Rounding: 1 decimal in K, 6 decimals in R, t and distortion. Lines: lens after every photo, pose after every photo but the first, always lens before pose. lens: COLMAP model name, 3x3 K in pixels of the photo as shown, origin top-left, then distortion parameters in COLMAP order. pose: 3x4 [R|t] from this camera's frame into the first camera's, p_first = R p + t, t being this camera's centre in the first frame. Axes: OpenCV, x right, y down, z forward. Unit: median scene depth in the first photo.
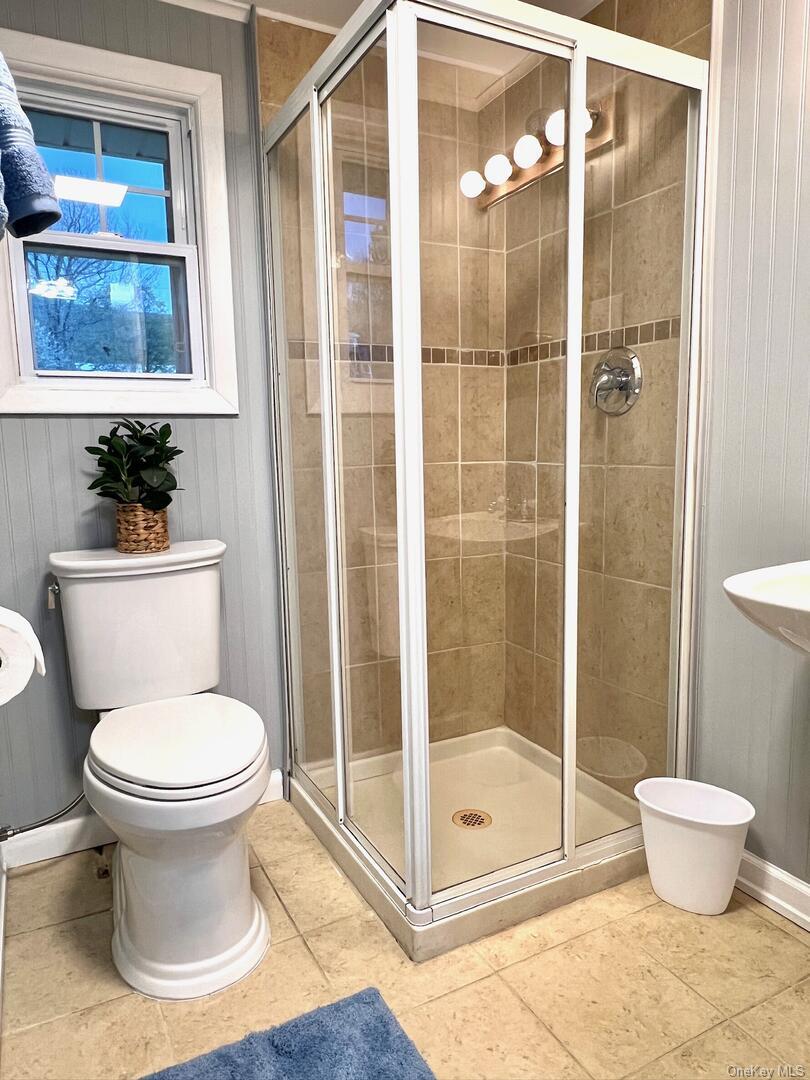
lens RADIAL K [[726.9, 0, 407.3], [0, 726.9, 543.0], [0, 0, 1]] dist [0.005549, -0.006566]
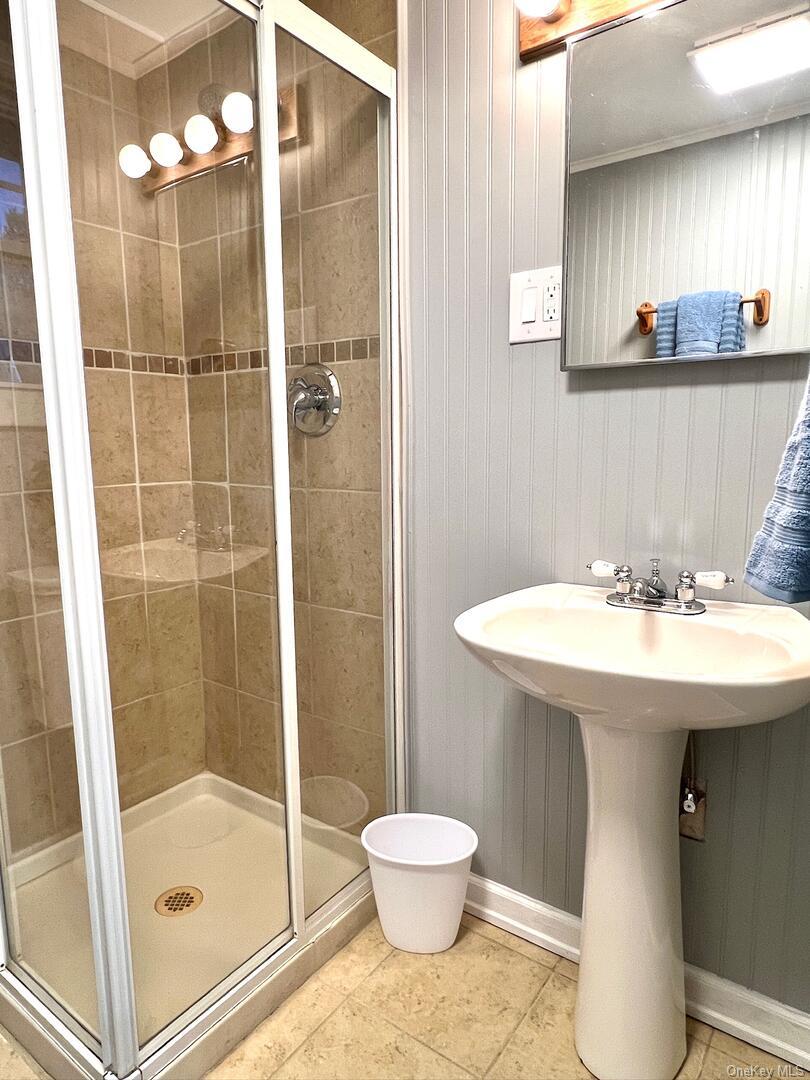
lens RADIAL K [[667.4, 0, 401.7], [0, 667.4, 542.3], [0, 0, 1]] dist [0.005427, -0.006668]
pose [[0.896905, -0.055421, 0.438737, 0.001653], [0.050271, 0.998462, 0.023355, -0.055016], [-0.439357, 0.001109, 0.898312, 0.183074]]
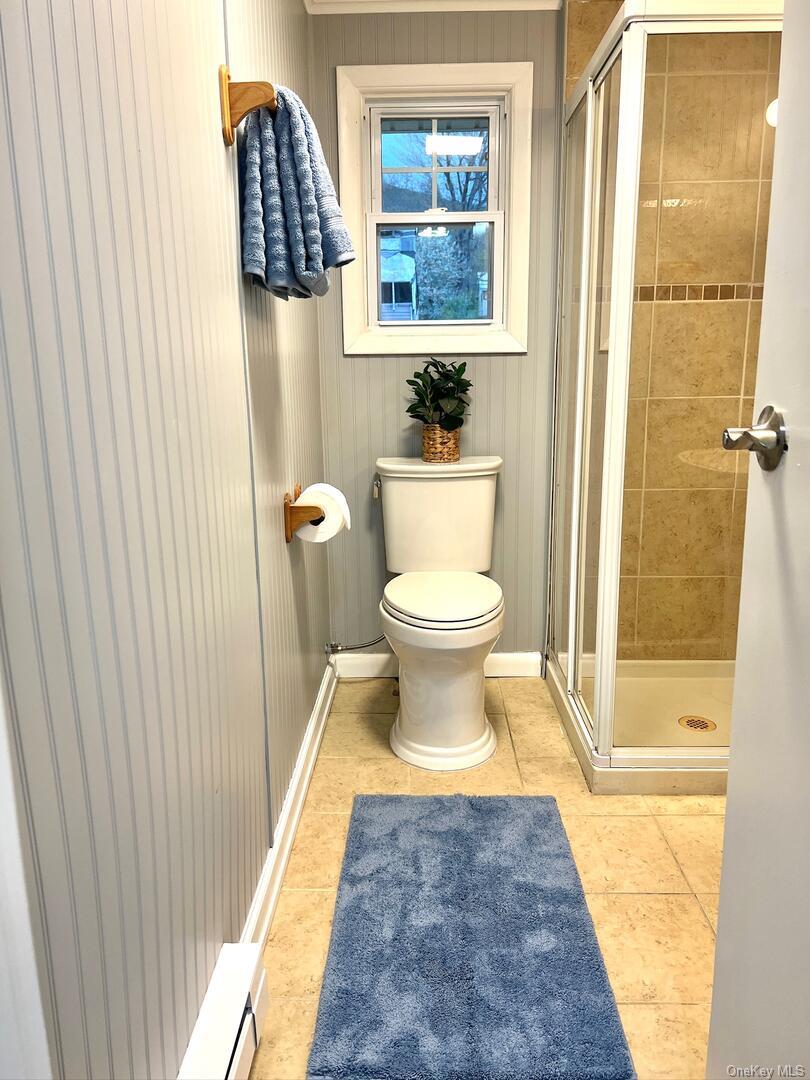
lens RADIAL K [[832.0, 0, 405.1], [0, 832.0, 541.9], [0, 0, 1]] dist [0.021341, -0.021415]
pose [[0.872996, 0.109405, -0.475298, 0.295022], [-0.069673, 0.992496, 0.100482, 0.008960], [0.482725, -0.054605, 0.874068, -0.332411]]
